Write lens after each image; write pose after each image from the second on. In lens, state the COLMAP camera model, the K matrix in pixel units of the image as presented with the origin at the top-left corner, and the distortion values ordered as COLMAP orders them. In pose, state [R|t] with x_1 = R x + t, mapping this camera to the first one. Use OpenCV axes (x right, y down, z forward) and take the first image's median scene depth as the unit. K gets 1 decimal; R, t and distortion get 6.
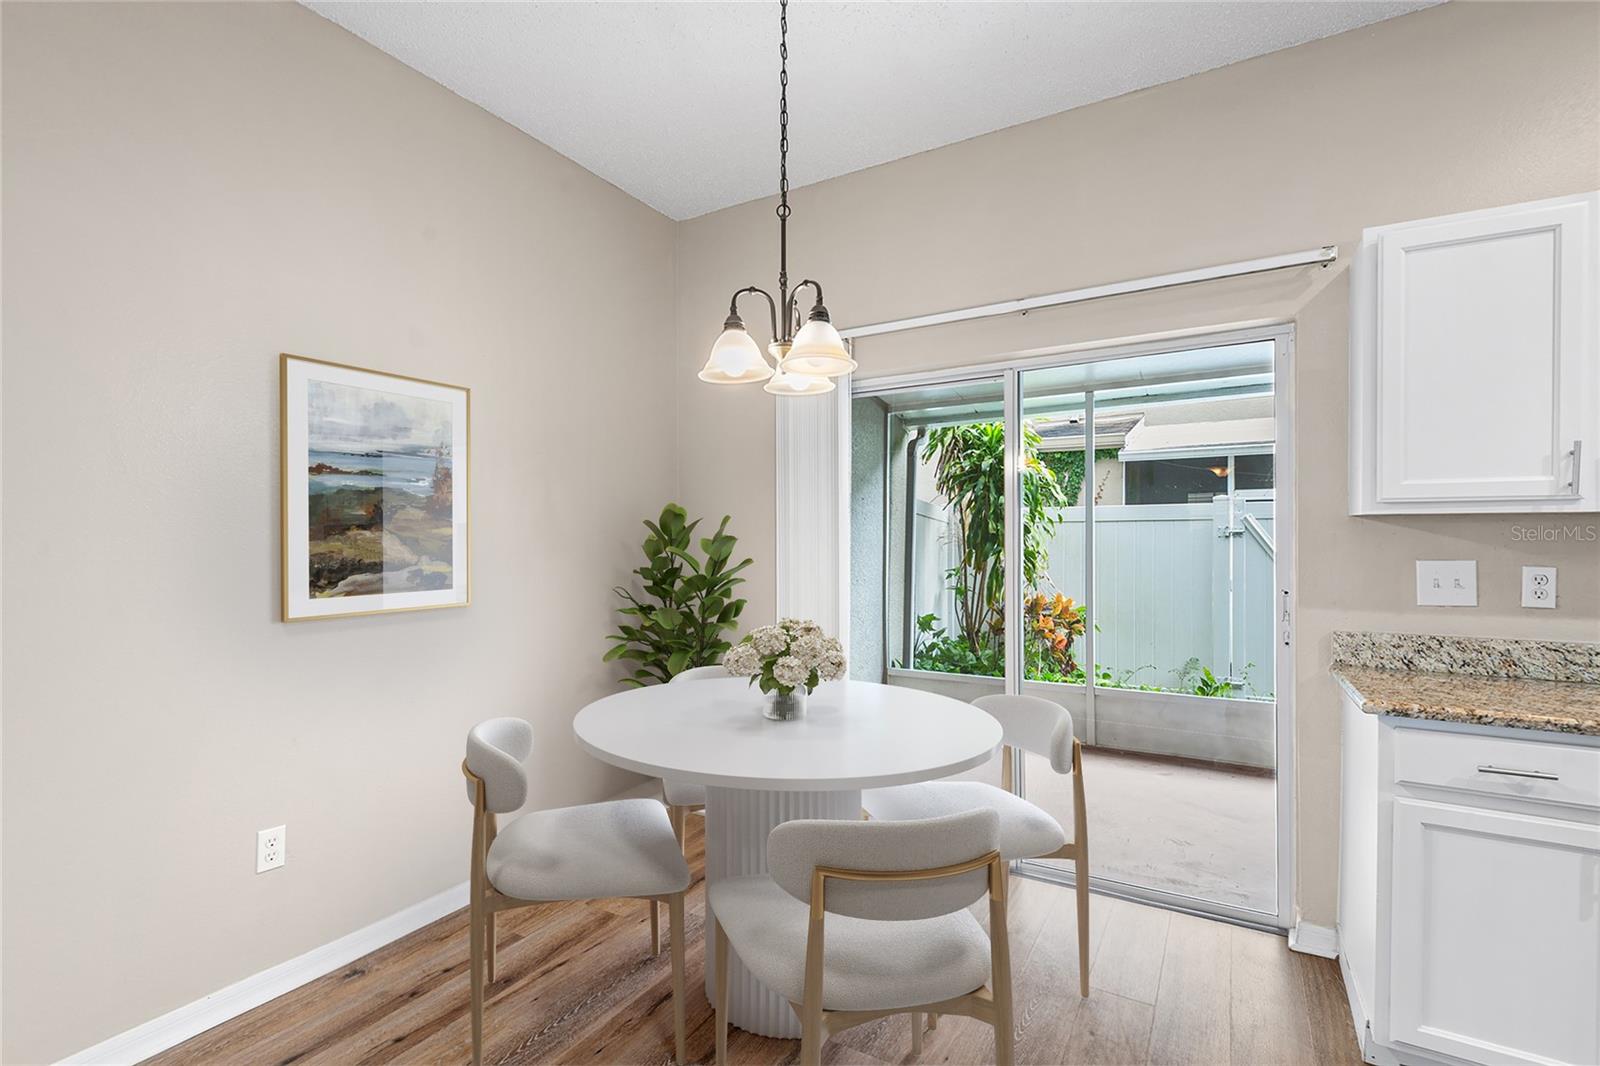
lens RADIAL K [[746.2, 0, 802.7], [0, 746.2, 535.4], [0, 0, 1]] dist [0.027319, -0.002674]
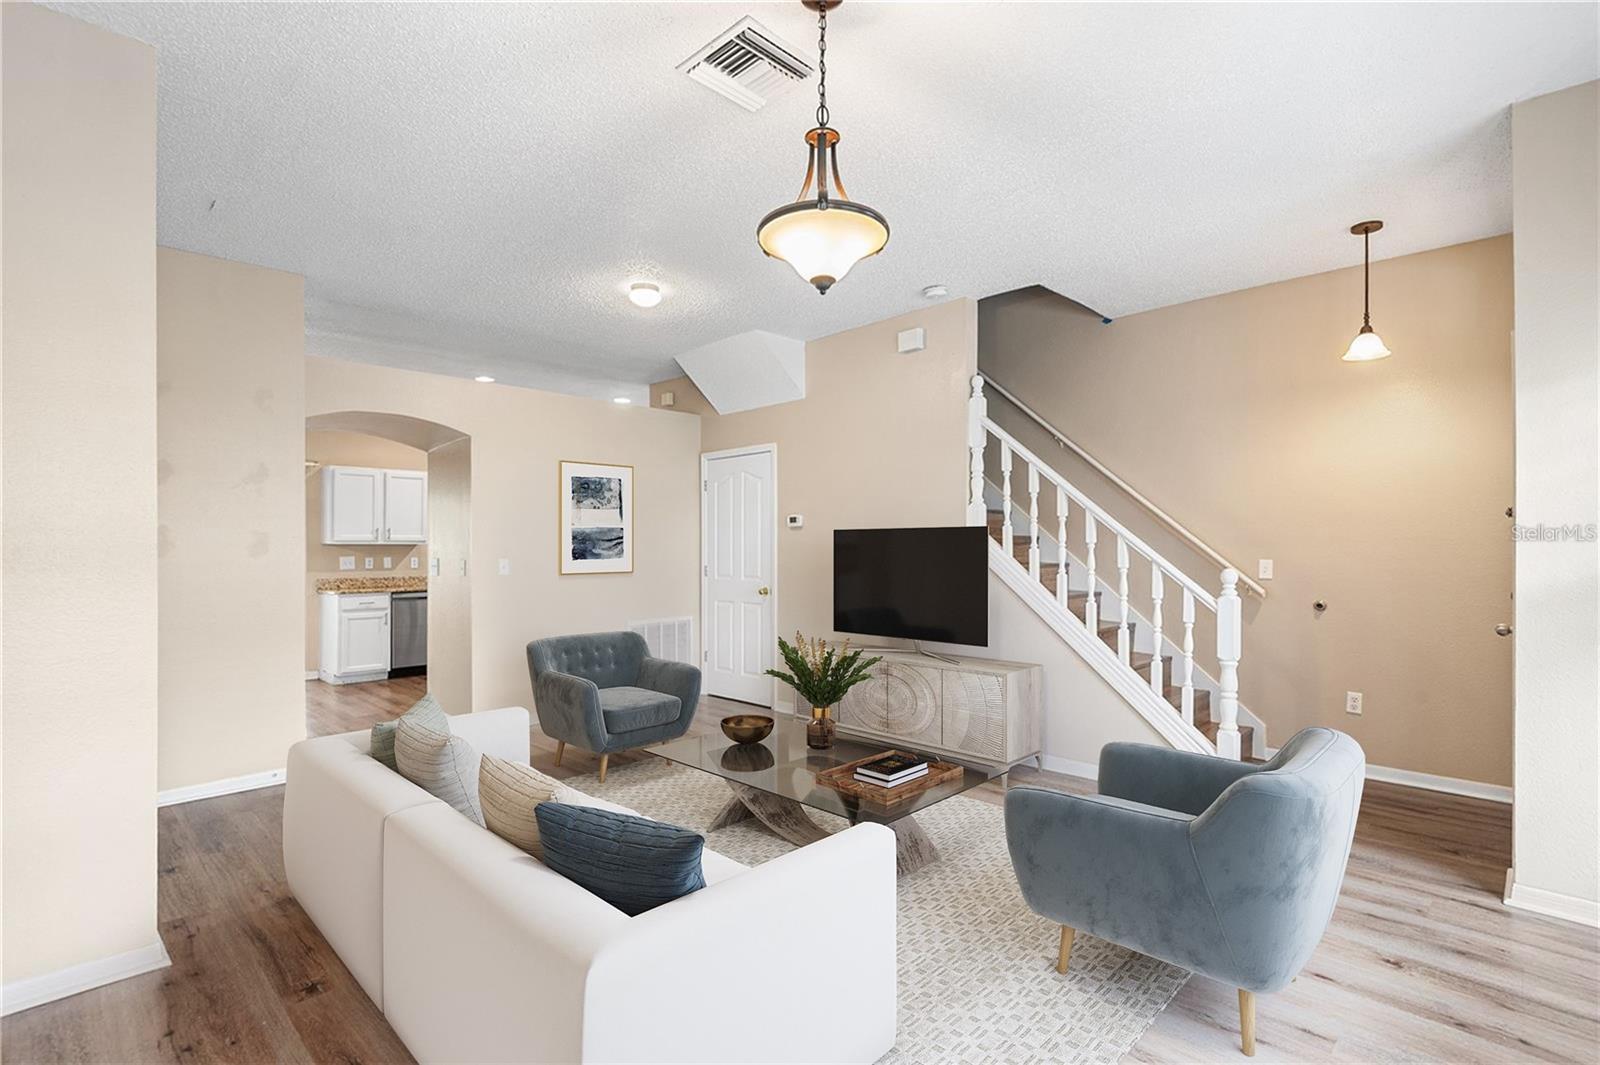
lens RADIAL K [[746.2, 0, 803.2], [0, 746.2, 540.0], [0, 0, 1]] dist [0.027319, -0.002674]
pose [[0.248477, 0.011956, 0.968564, -2.048619], [-0.002414, 0.999928, -0.011723, -0.008149], [-0.968635, 0.000575, 0.248488, -1.945722]]
